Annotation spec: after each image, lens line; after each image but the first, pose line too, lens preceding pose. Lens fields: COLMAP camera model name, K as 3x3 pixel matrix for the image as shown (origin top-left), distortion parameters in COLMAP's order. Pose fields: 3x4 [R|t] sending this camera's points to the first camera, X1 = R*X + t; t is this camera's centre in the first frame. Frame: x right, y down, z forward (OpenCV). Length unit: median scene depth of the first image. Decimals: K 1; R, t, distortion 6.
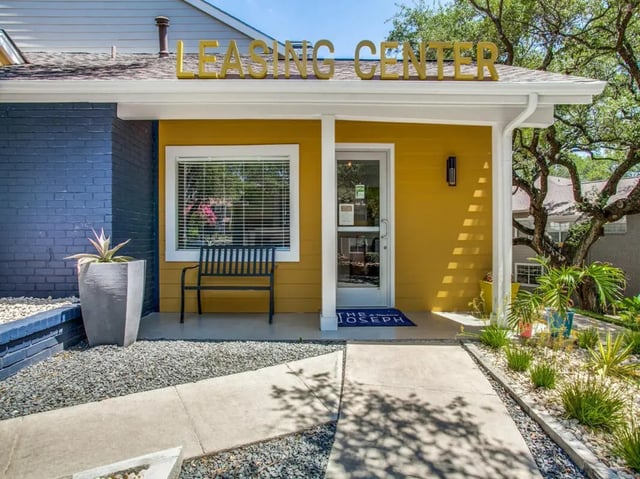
lens RADIAL K [[318.9, 0, 320.0], [0, 318.9, 239.5], [0, 0, 1]] dist [-0.039978, 0.001039]
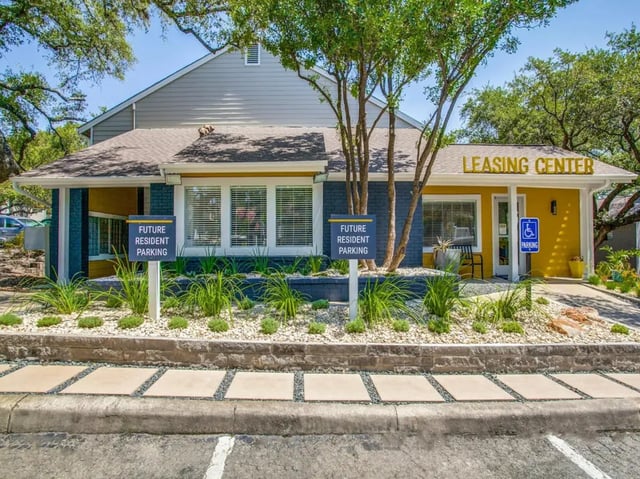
lens RADIAL K [[318.9, 0, 320.0], [0, 318.9, 239.5], [0, 0, 1]] dist [-0.039978, 0.001039]
pose [[0.999051, -0.001974, 0.043522, -1.170039], [0.003040, 0.999697, -0.024421, 0.033734], [-0.043461, 0.024530, 0.998754, -0.932446]]
